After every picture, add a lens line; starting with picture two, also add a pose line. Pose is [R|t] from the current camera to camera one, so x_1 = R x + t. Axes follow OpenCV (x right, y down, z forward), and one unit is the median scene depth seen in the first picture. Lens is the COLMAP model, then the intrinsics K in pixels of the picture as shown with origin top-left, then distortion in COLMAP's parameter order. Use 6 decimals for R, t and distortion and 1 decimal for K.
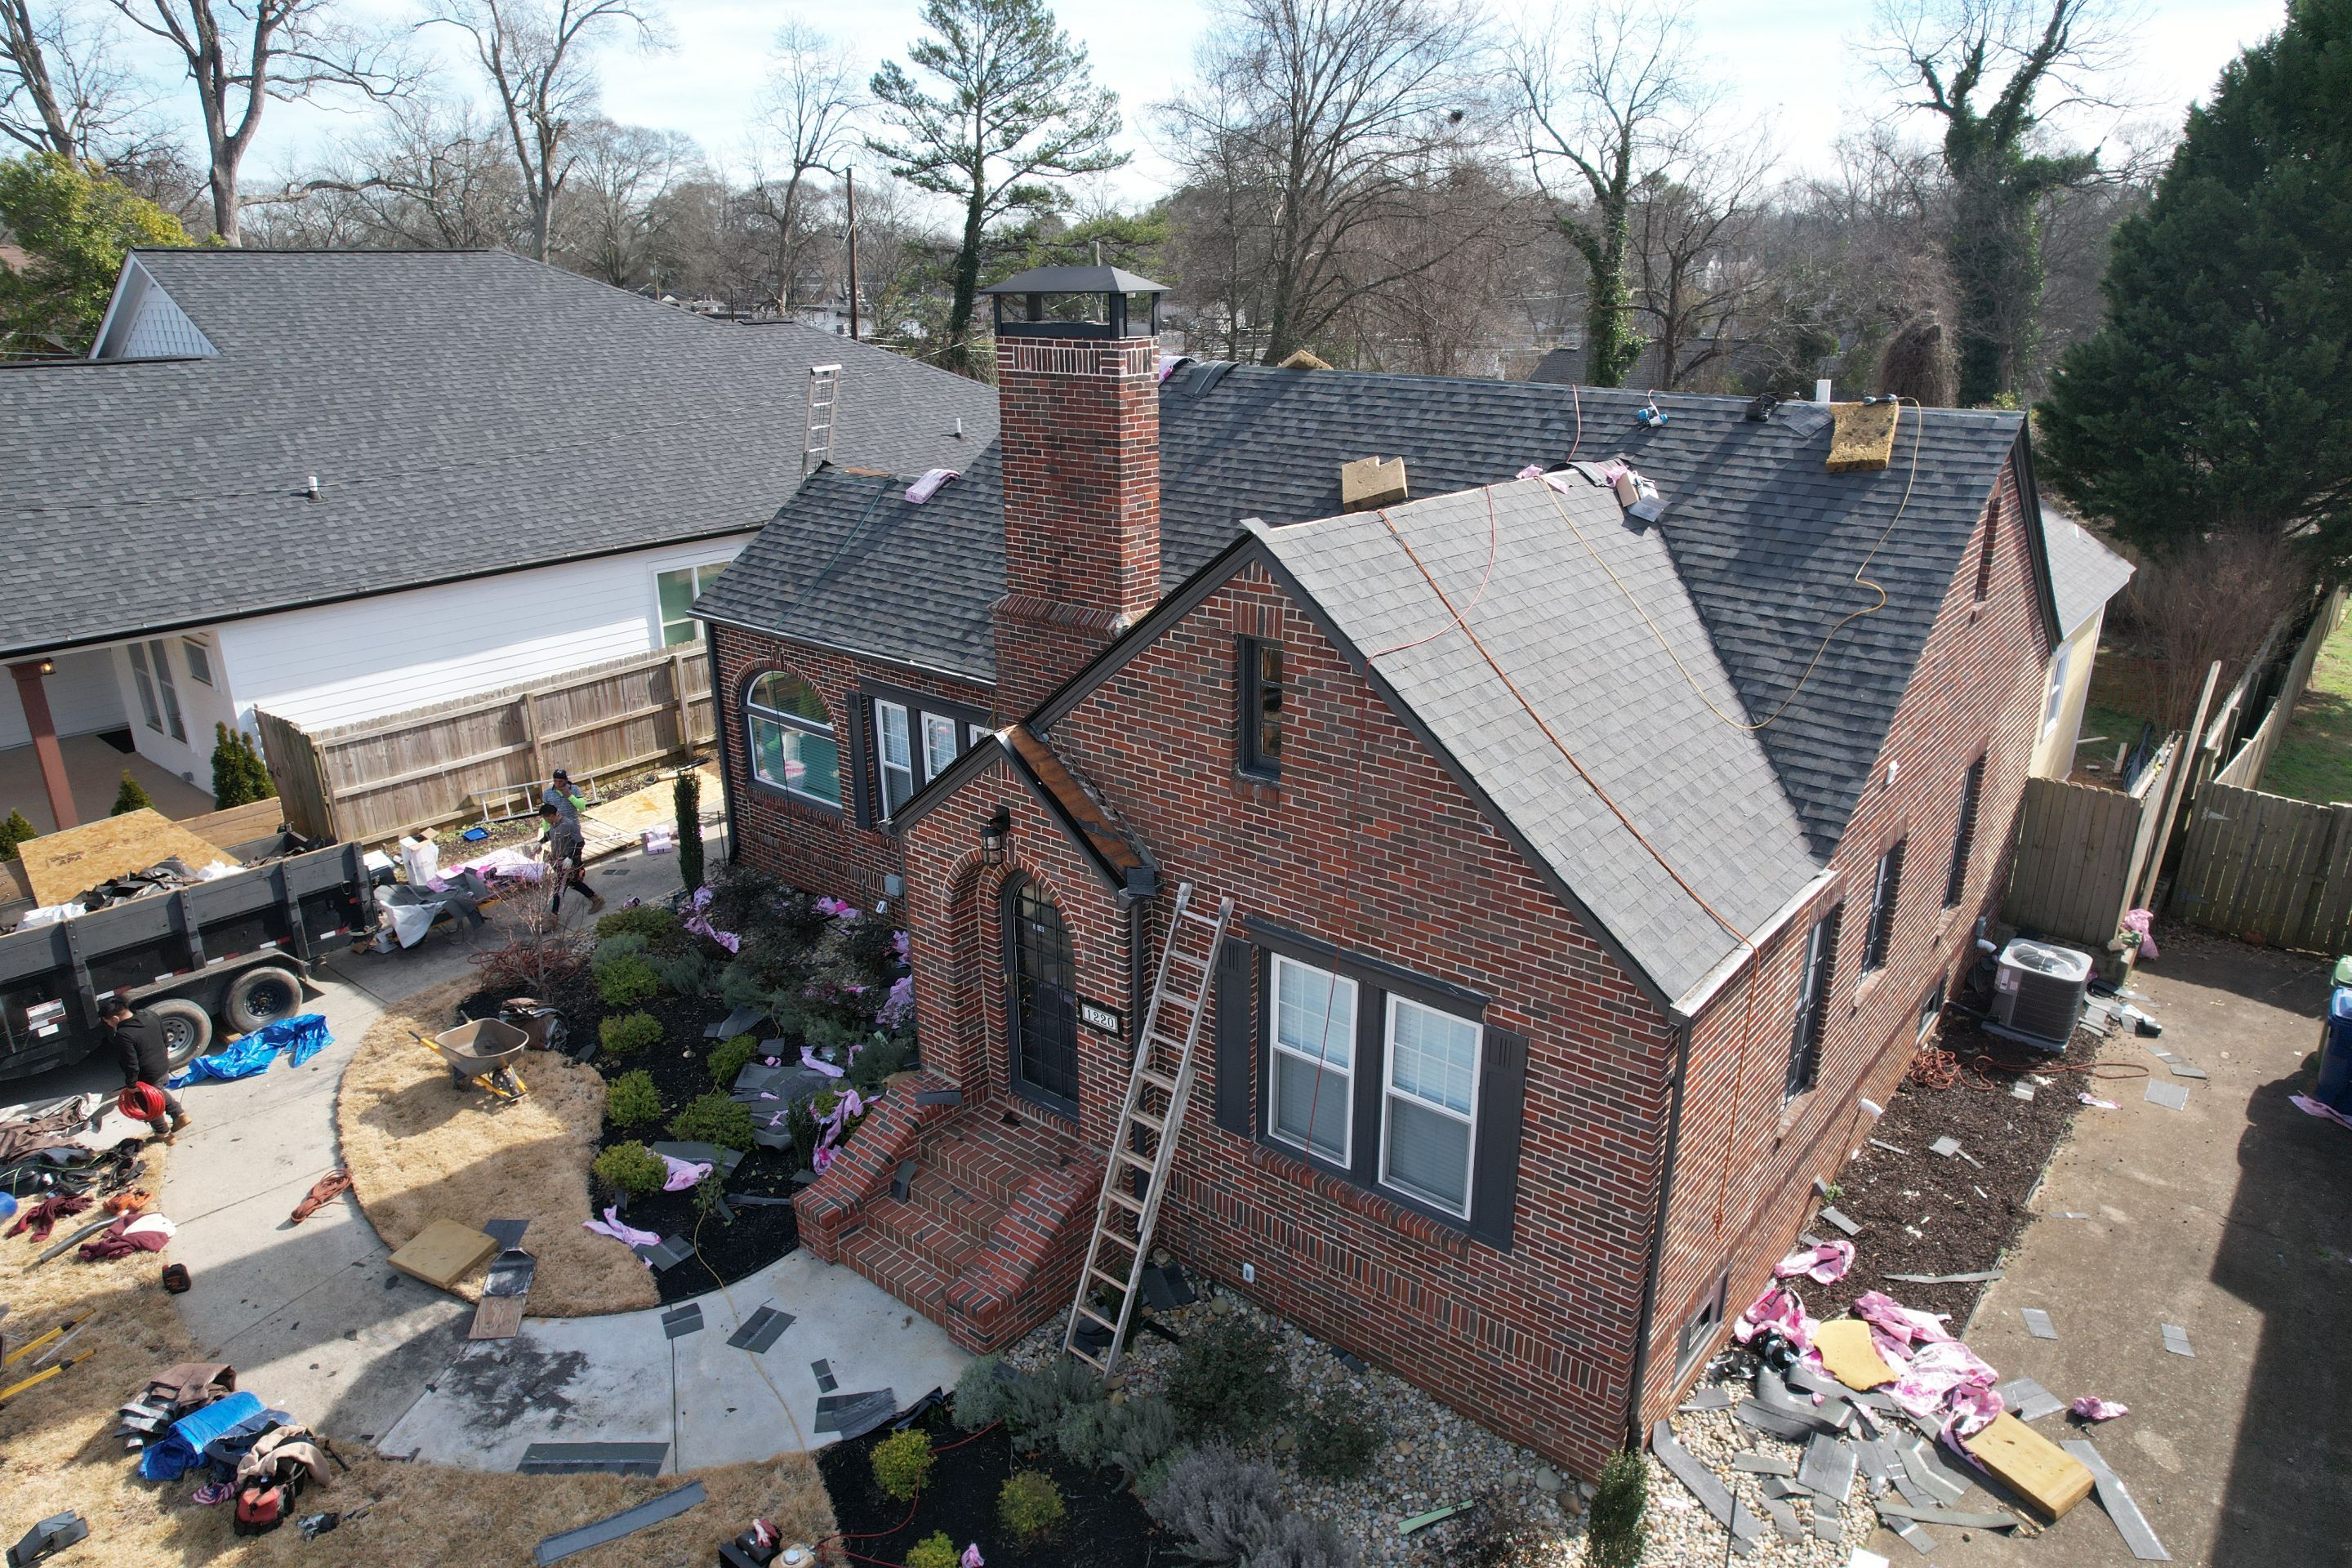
lens RADIAL K [[1499.8, 0, 1184.9], [0, 1499.8, 772.2], [0, 0, 1]] dist [-0.075800, 0.067258]
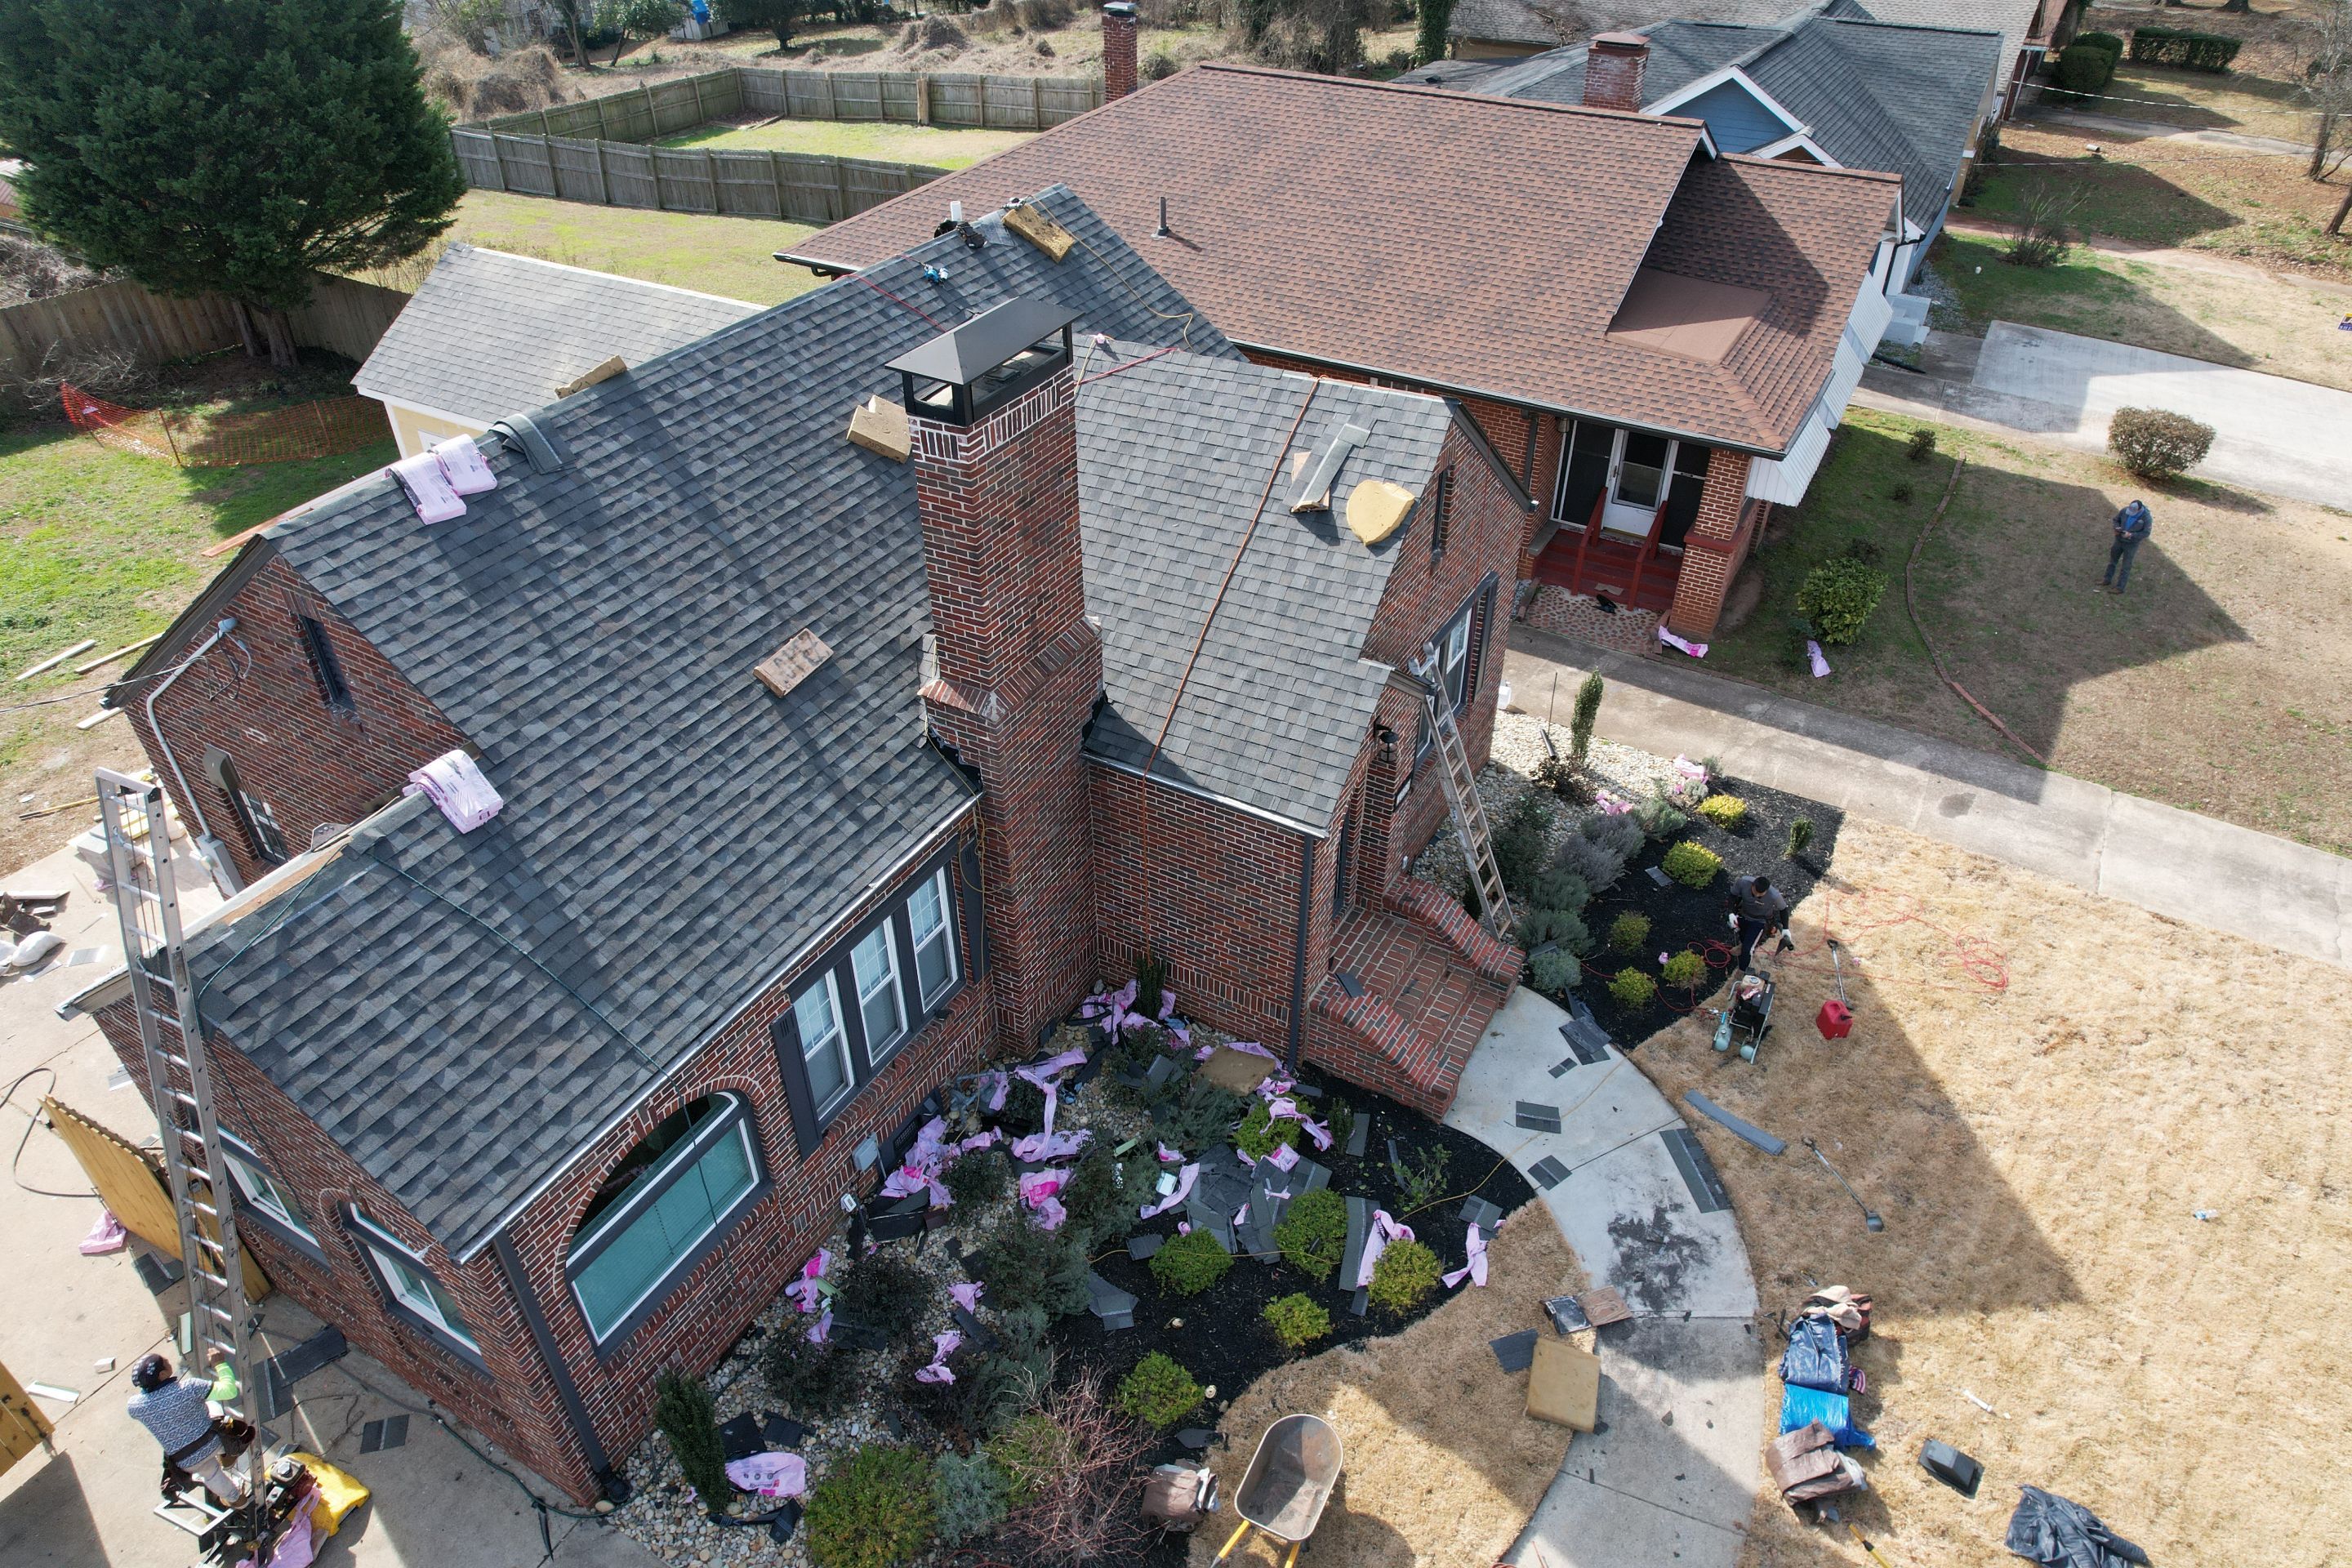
lens RADIAL K [[1499.8, 0, 1157.3], [0, 1499.8, 794.0], [0, 0, 1]] dist [-0.075800, 0.067258]
pose [[-0.154734, -0.590823, 0.791824, -1.131543], [0.351501, 0.716111, 0.603019, -0.751075], [-0.923311, 0.371635, 0.096868, 1.107840]]
